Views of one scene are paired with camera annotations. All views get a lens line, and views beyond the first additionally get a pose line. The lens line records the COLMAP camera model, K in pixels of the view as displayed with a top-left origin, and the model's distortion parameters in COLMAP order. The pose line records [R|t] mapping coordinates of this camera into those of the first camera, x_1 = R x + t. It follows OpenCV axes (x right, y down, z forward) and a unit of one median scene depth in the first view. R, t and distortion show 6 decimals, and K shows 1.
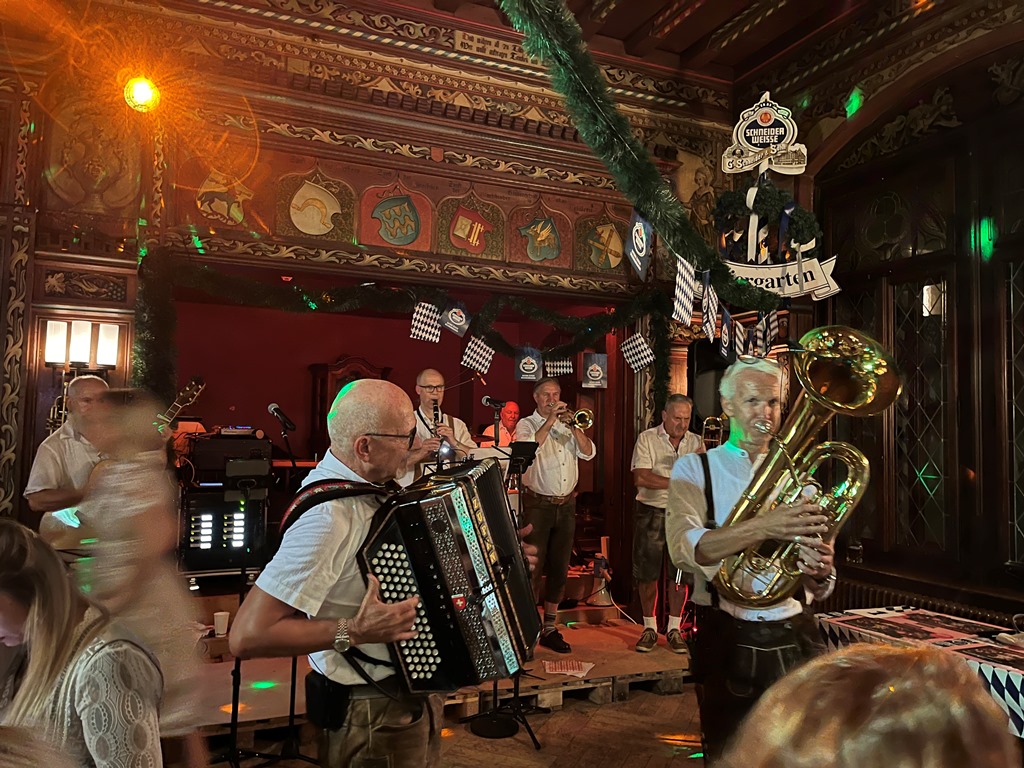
lens RADIAL K [[769.4, 0, 508.2], [0, 769.4, 397.8], [0, 0, 1]] dist [0.053204, -0.091564]
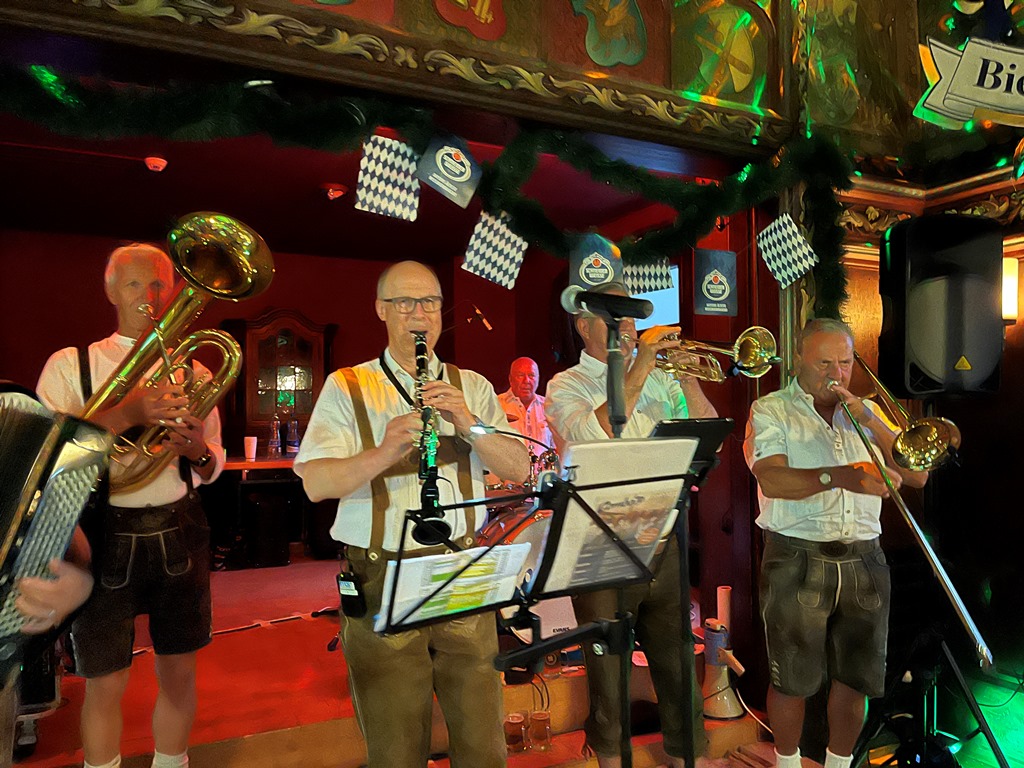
lens RADIAL K [[769.4, 0, 508.2], [0, 769.4, 397.8], [0, 0, 1]] dist [0.053204, -0.091564]
pose [[0.998072, -0.021830, 0.058096, -0.063342], [0.020143, 0.999363, 0.029464, 0.025548], [-0.058703, -0.028237, 0.997876, 0.514083]]
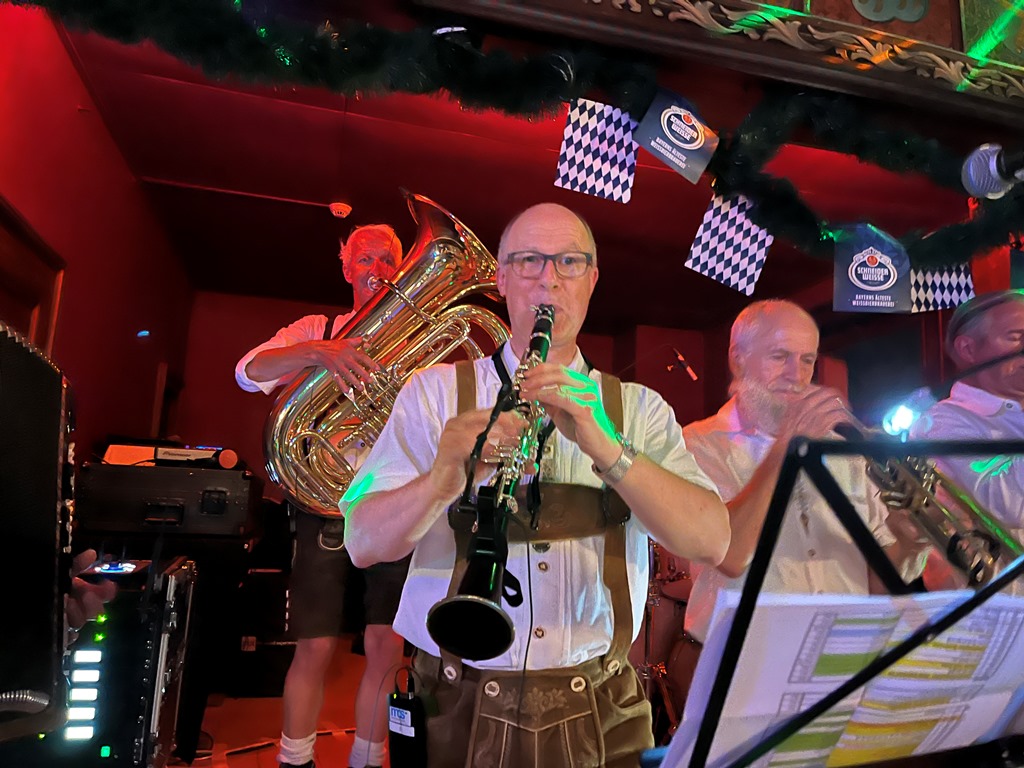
lens RADIAL K [[743.1, 0, 512.0], [0, 743.1, 384.0], [0, 0, 1]] dist [0.042198, -0.000553]
pose [[0.989544, 0.008091, -0.144003, -0.094373], [-0.027118, 0.991055, -0.130667, 0.065299], [0.141658, 0.133206, 0.980912, 0.649588]]
